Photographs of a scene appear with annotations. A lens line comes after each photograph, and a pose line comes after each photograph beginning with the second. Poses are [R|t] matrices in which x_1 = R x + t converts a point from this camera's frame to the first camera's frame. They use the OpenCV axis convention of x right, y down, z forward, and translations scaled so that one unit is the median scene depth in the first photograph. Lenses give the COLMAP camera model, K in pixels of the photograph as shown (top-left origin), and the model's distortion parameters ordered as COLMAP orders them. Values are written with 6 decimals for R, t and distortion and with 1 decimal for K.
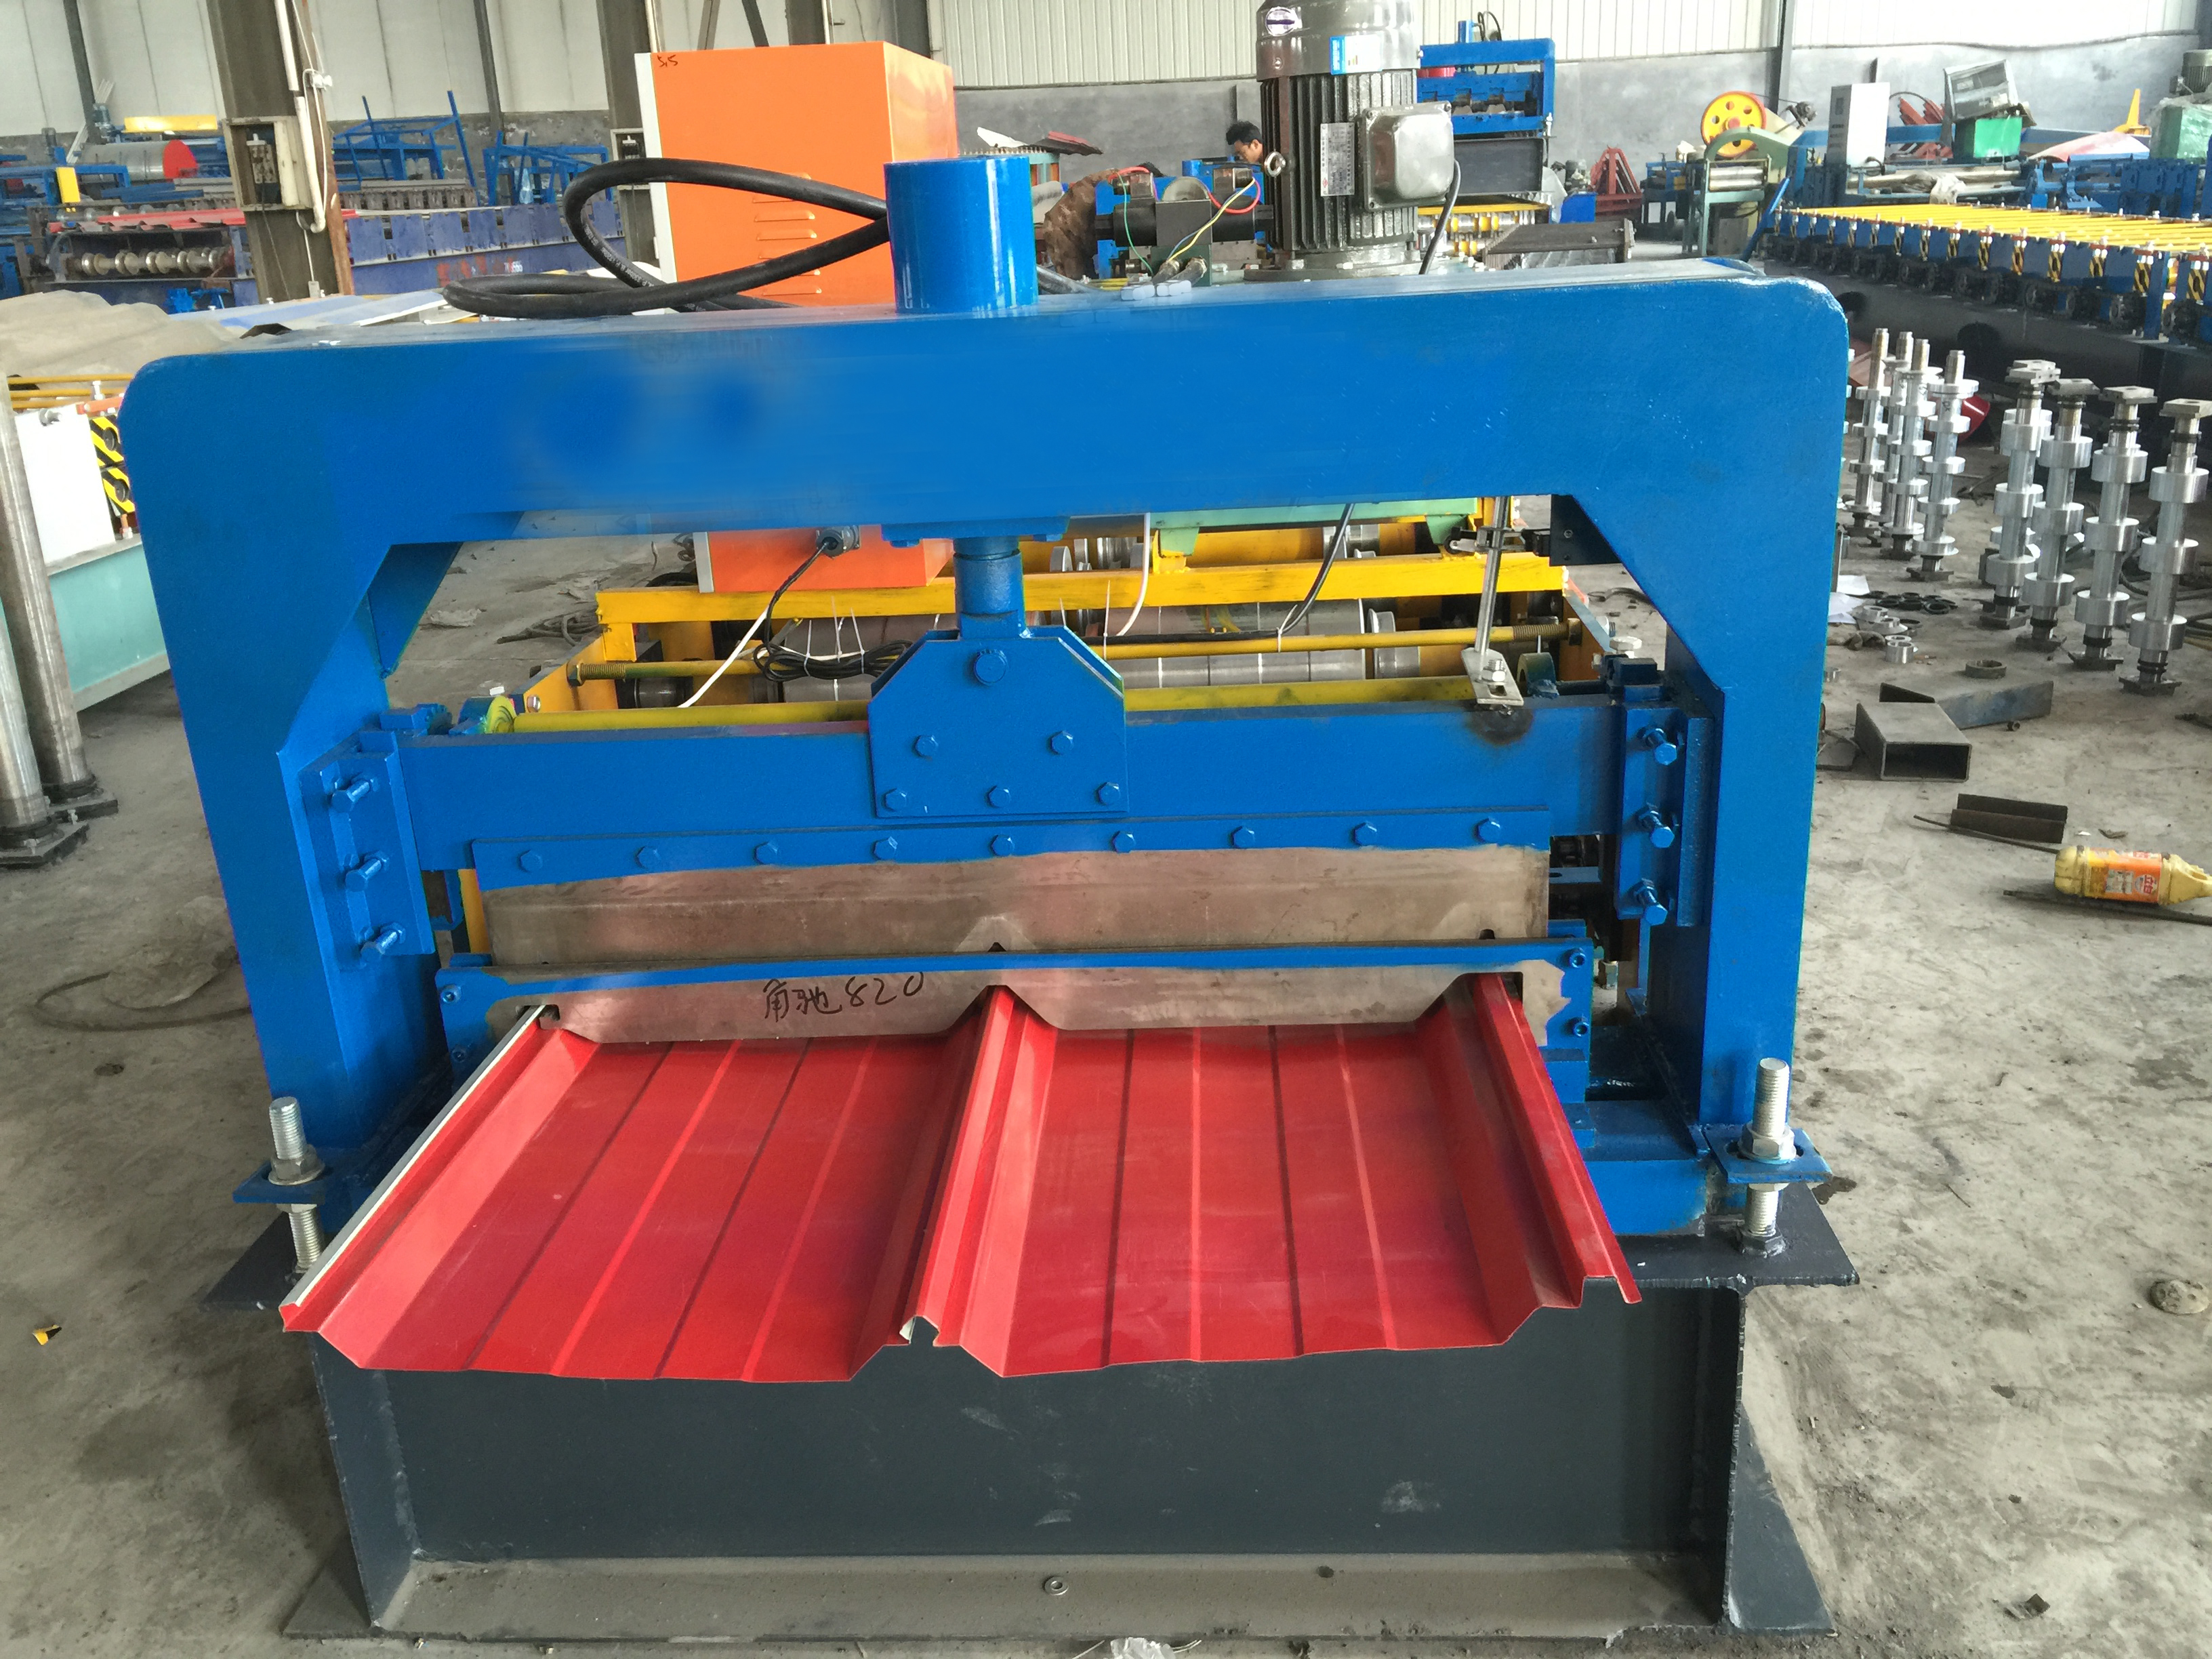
lens RADIAL K [[1877.1, 0, 1106.0], [0, 1877.1, 829.5], [0, 0, 1]] dist [0.076701, -0.128945]
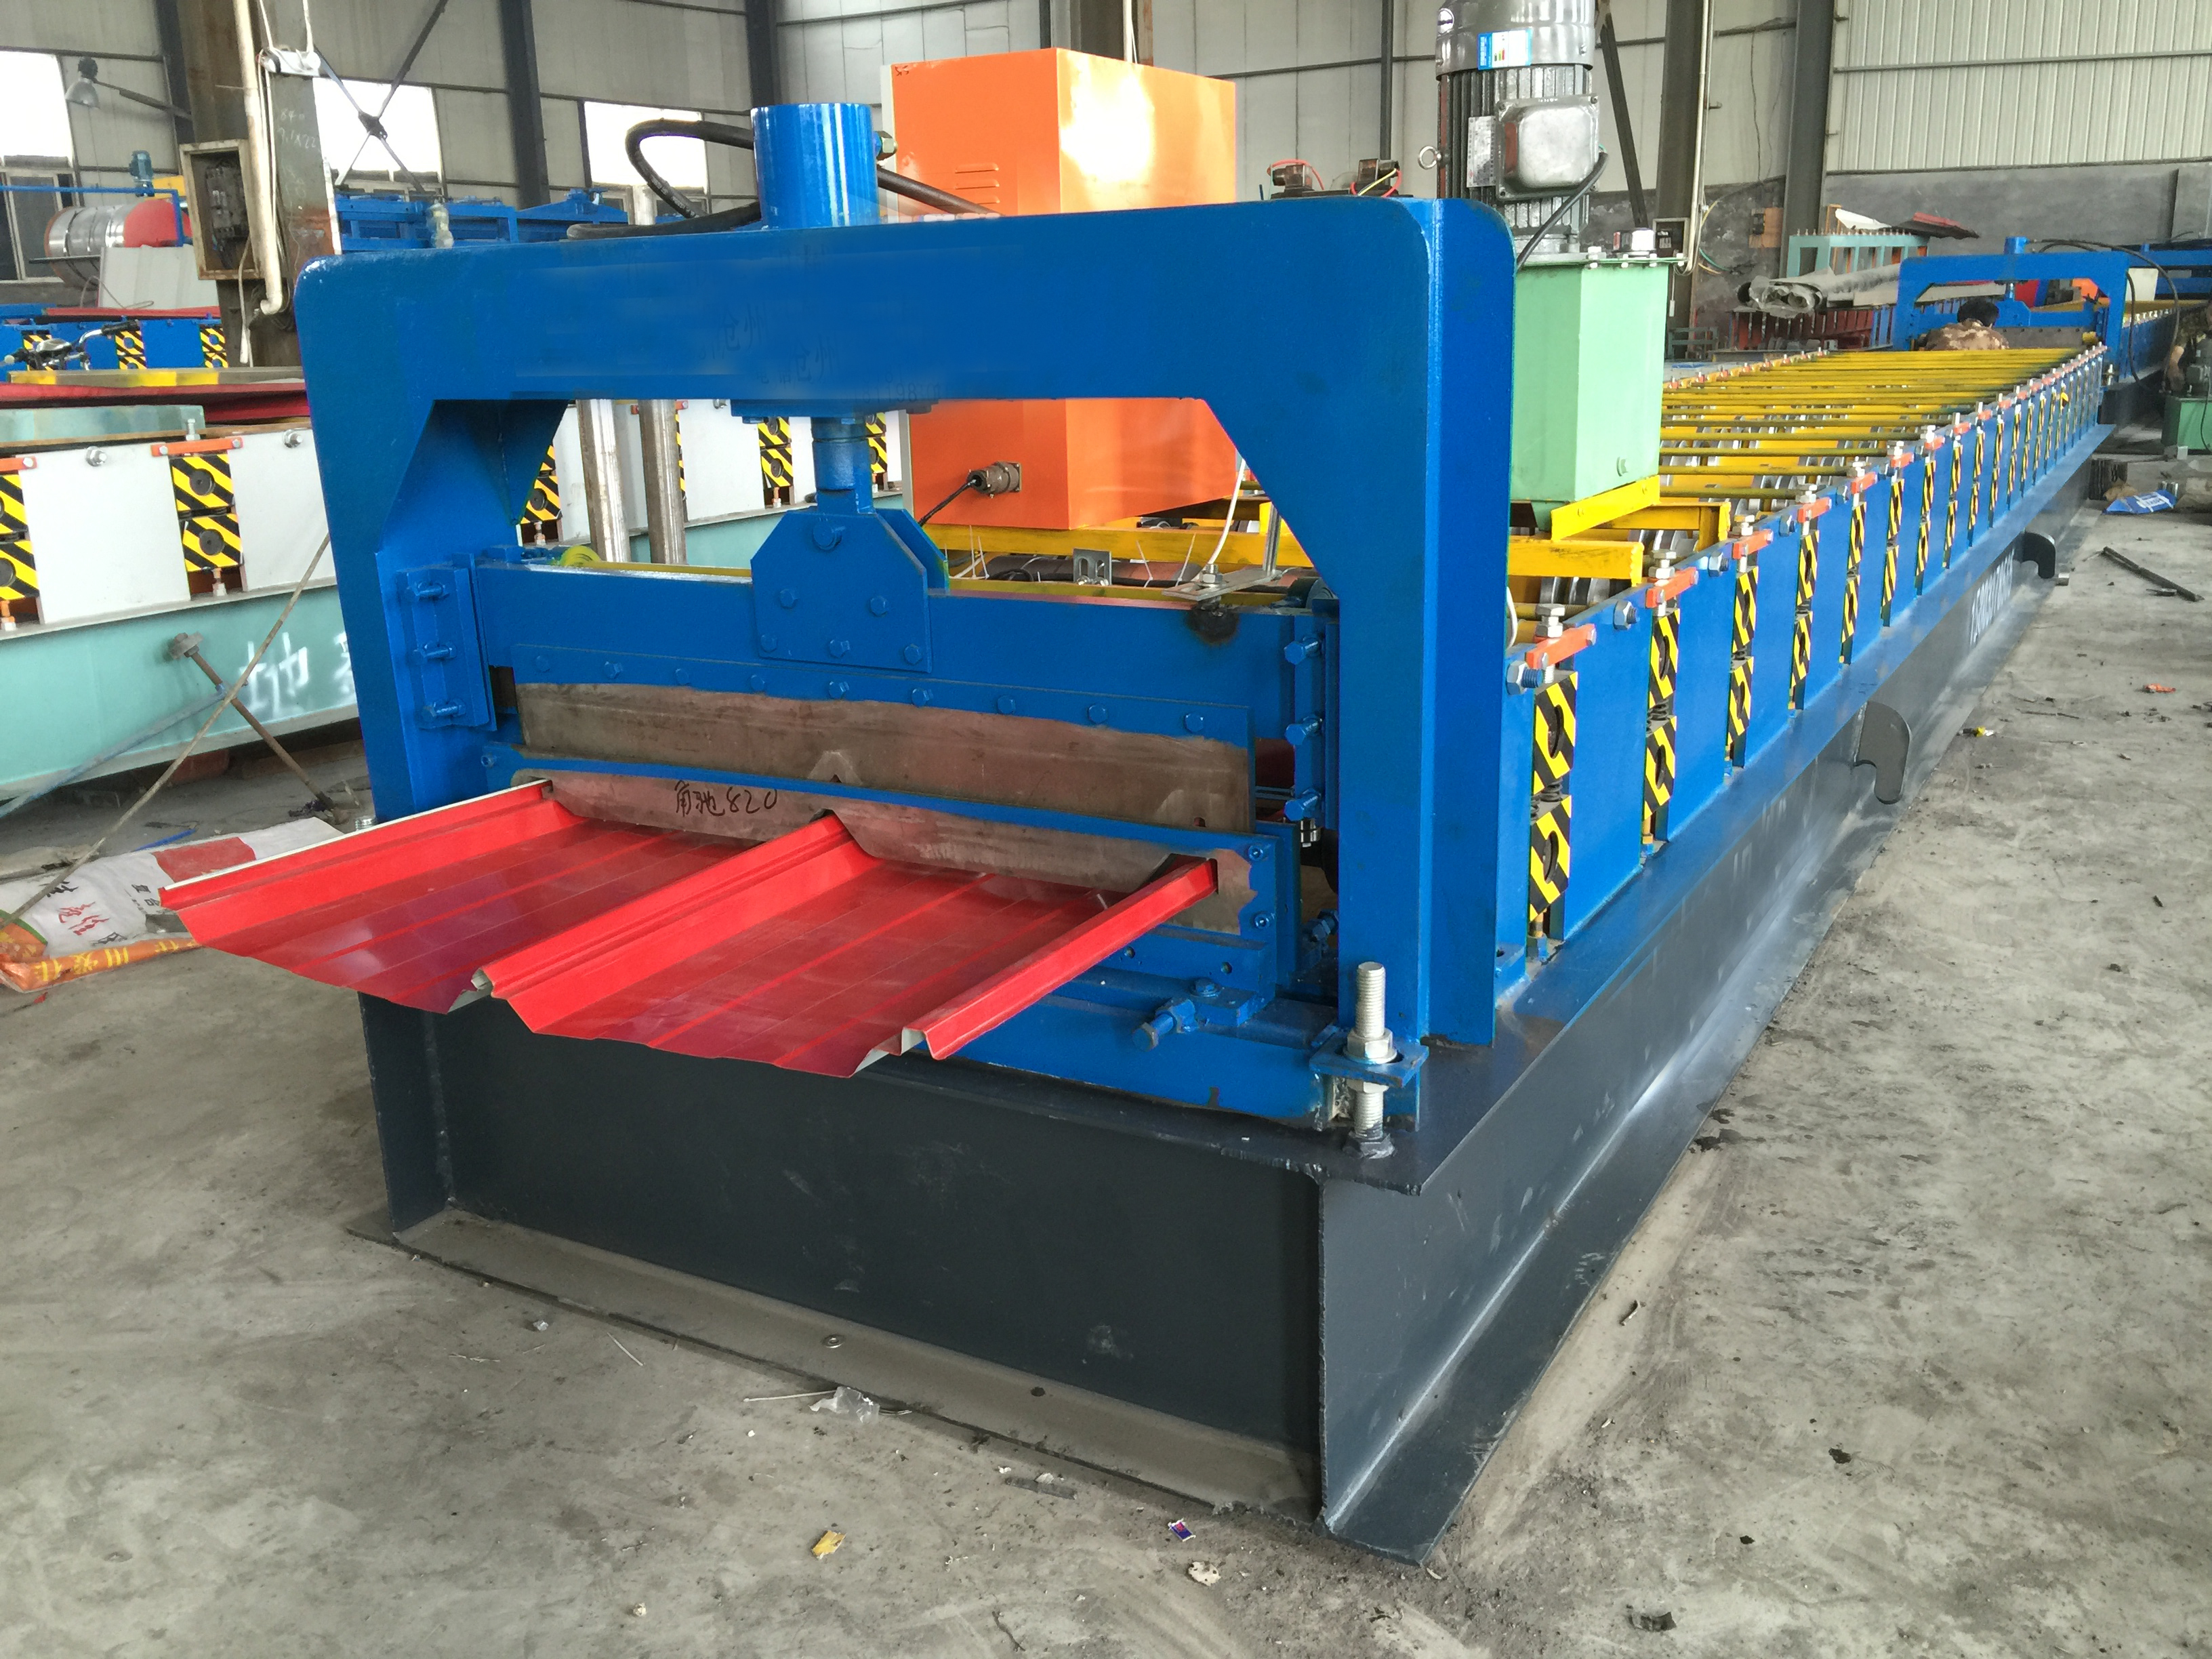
lens RADIAL K [[1876.7, 0, 1104.4], [0, 1876.7, 845.7], [0, 0, 1]] dist [0.076720, -0.119239]
pose [[0.892072, 0.147564, -0.427122, 0.491300], [-0.163652, 0.986518, -0.000971, 0.062821], [0.421220, 0.070765, 0.904193, 0.001571]]
